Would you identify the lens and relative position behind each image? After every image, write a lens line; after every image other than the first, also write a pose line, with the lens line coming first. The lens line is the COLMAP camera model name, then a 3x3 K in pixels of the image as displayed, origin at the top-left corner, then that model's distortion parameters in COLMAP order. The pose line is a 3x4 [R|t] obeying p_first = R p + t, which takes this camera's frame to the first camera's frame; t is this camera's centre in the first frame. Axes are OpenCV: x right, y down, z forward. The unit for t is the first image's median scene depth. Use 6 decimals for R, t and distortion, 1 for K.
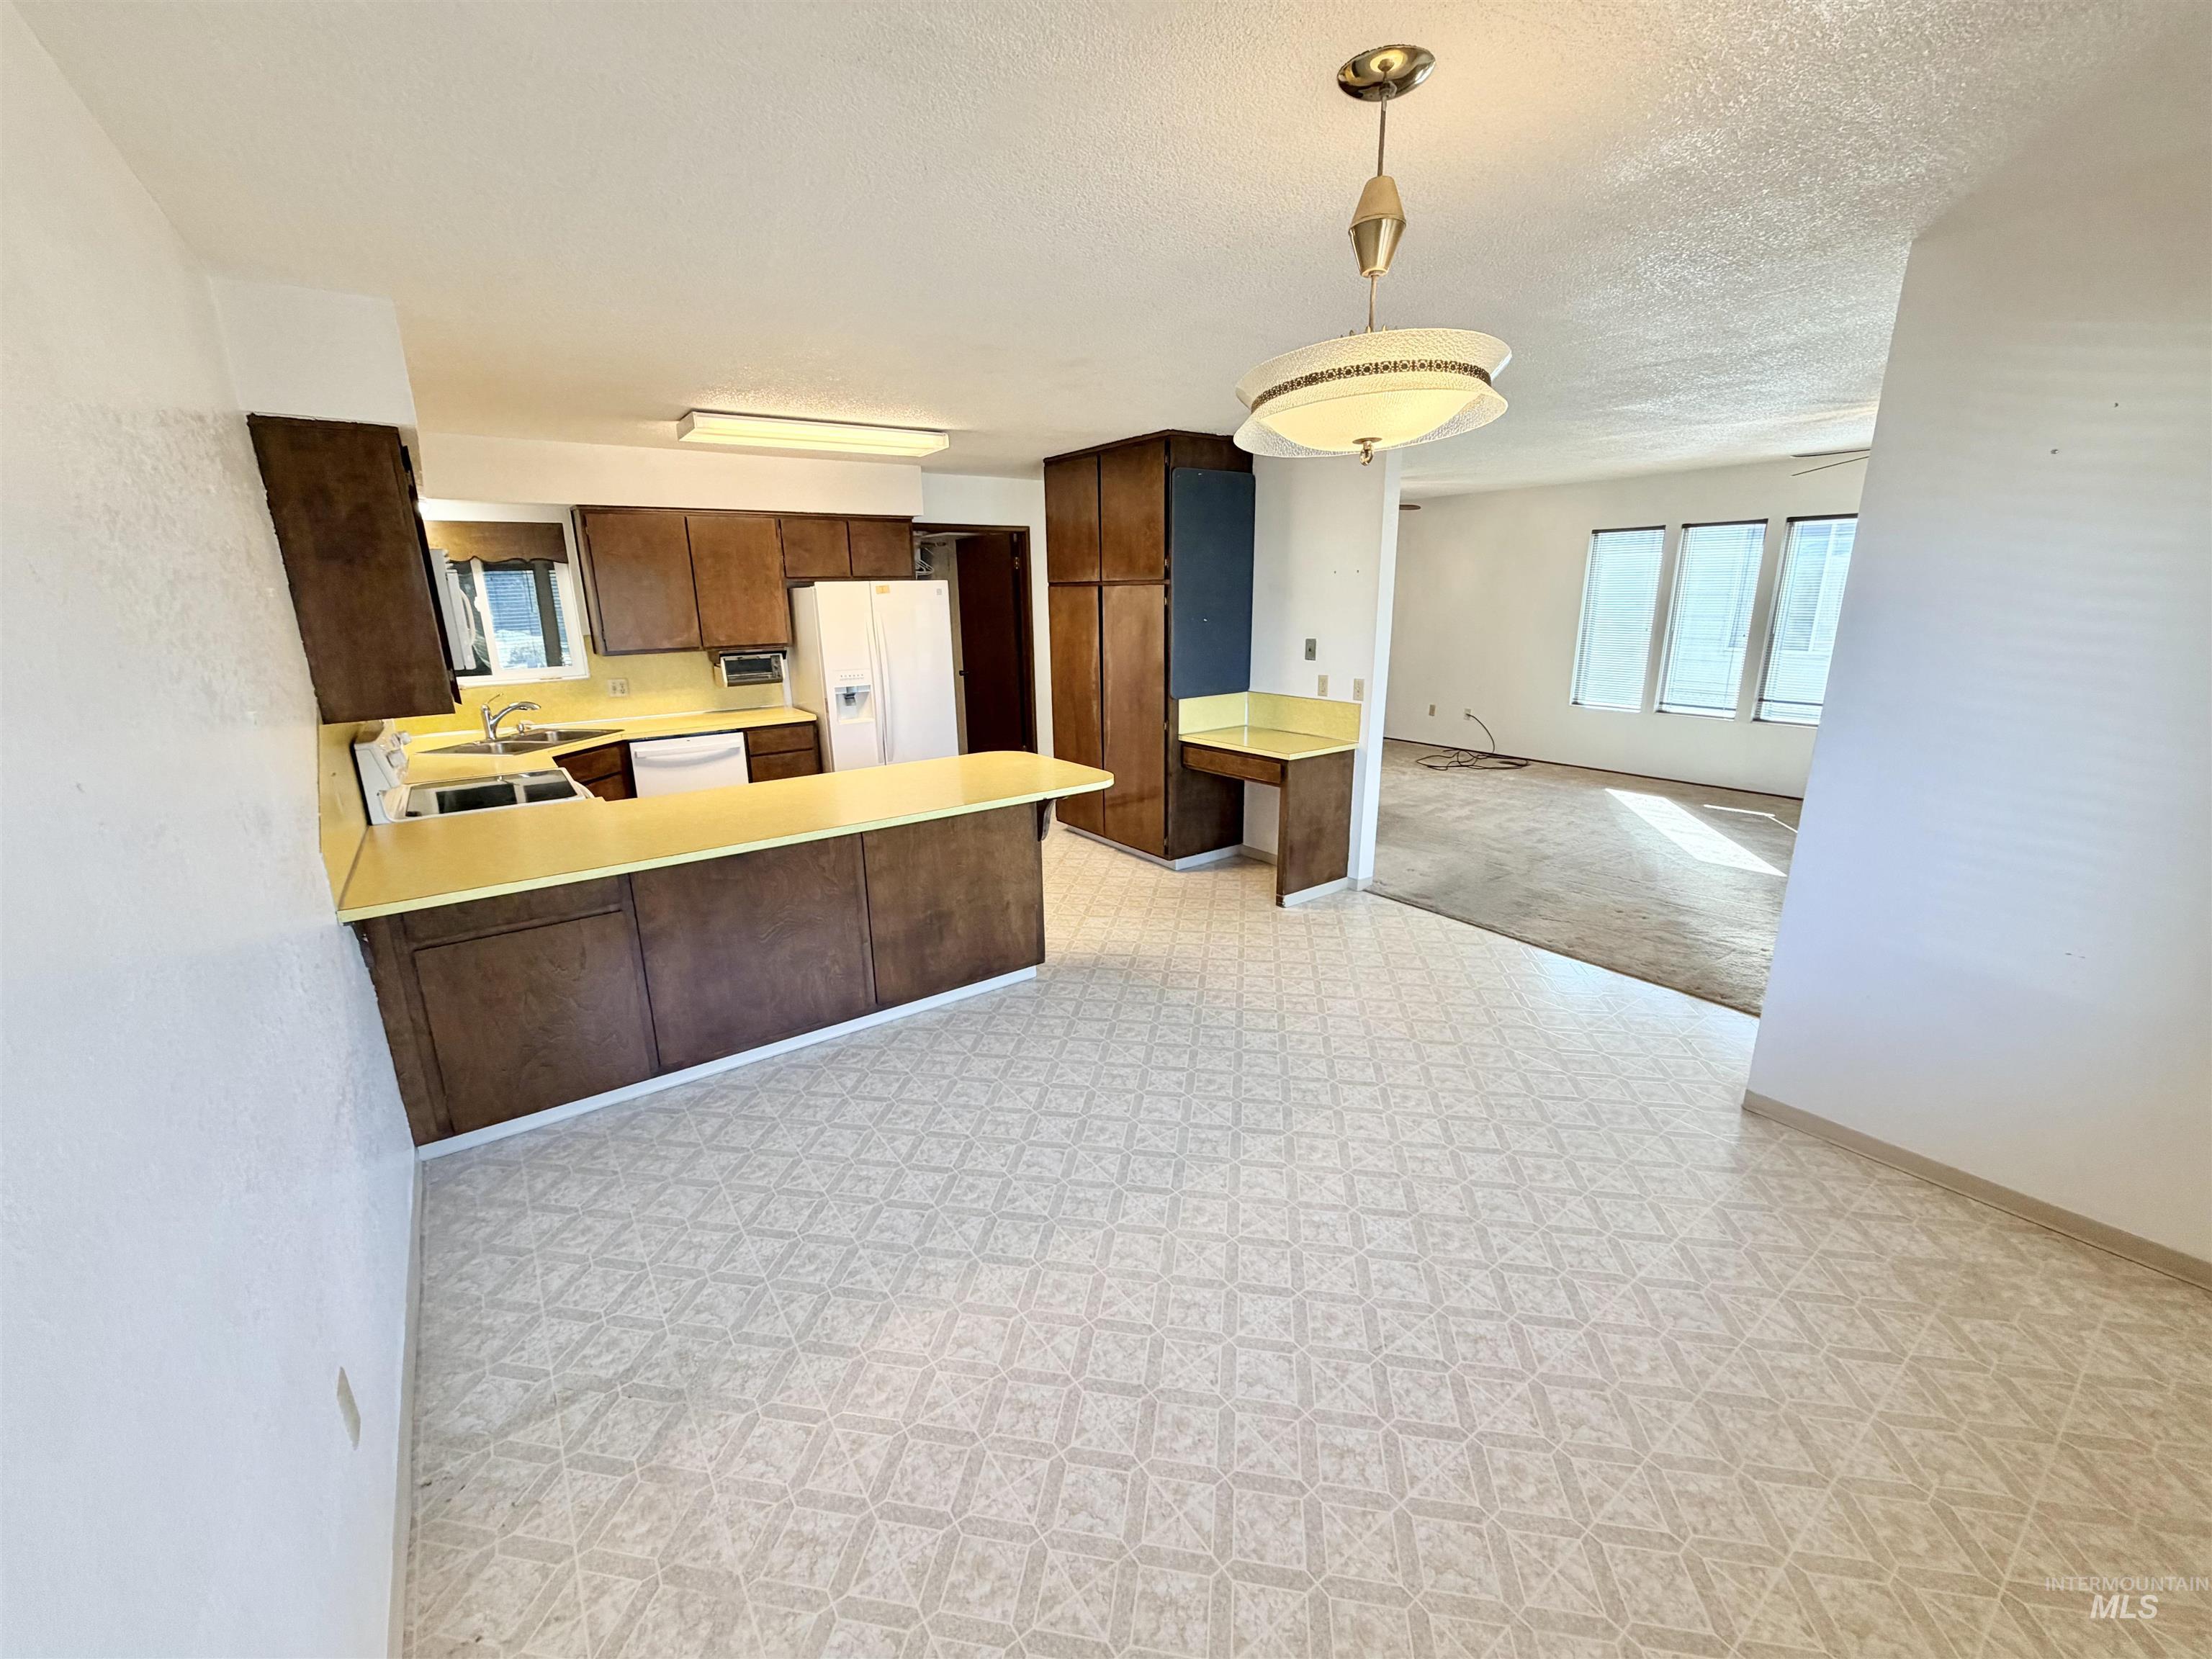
lens RADIAL K [[899.7, 0, 1106.0], [0, 899.7, 829.5], [0, 0, 1]] dist [-0.002109, -0.000322]
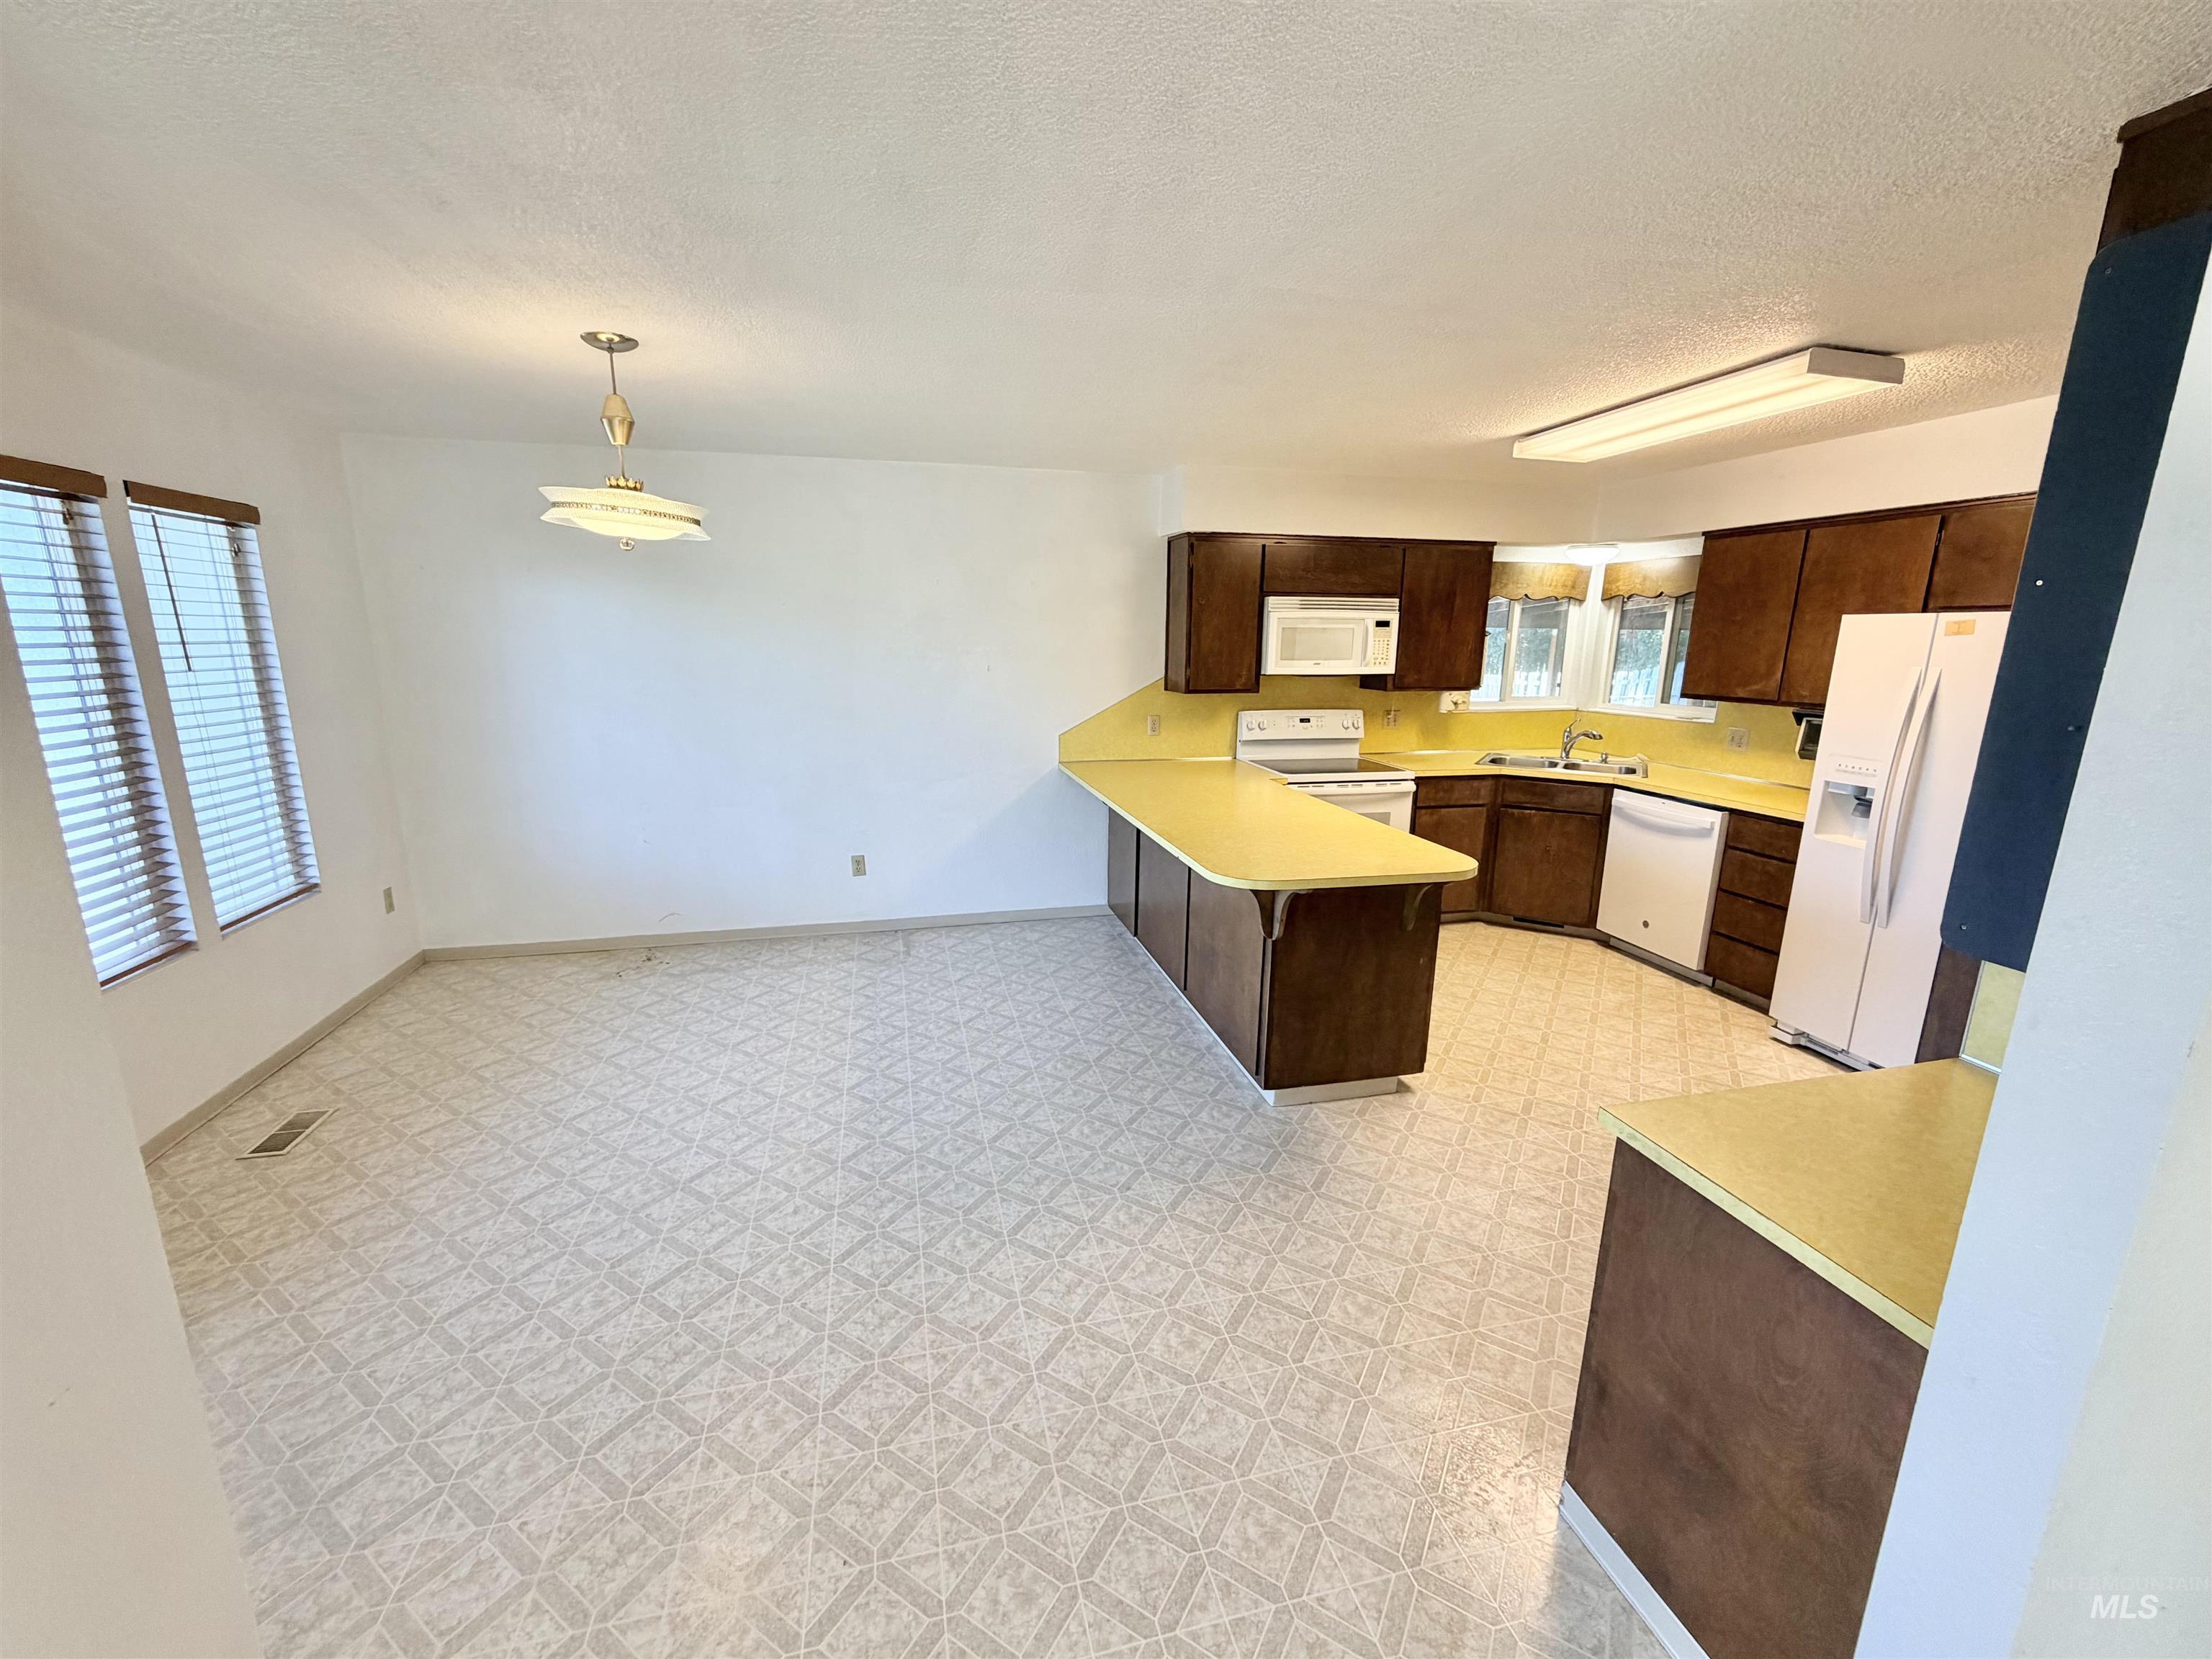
lens RADIAL K [[893.6, 0, 1096.8], [0, 893.6, 826.6], [0, 0, 1]] dist [0.008525, 0.000127]
pose [[-0.395774, 0.208727, -0.894313, 0.536080], [-0.237836, 0.917307, 0.319347, -0.234464], [0.887016, 0.339089, -0.313403, 0.852975]]
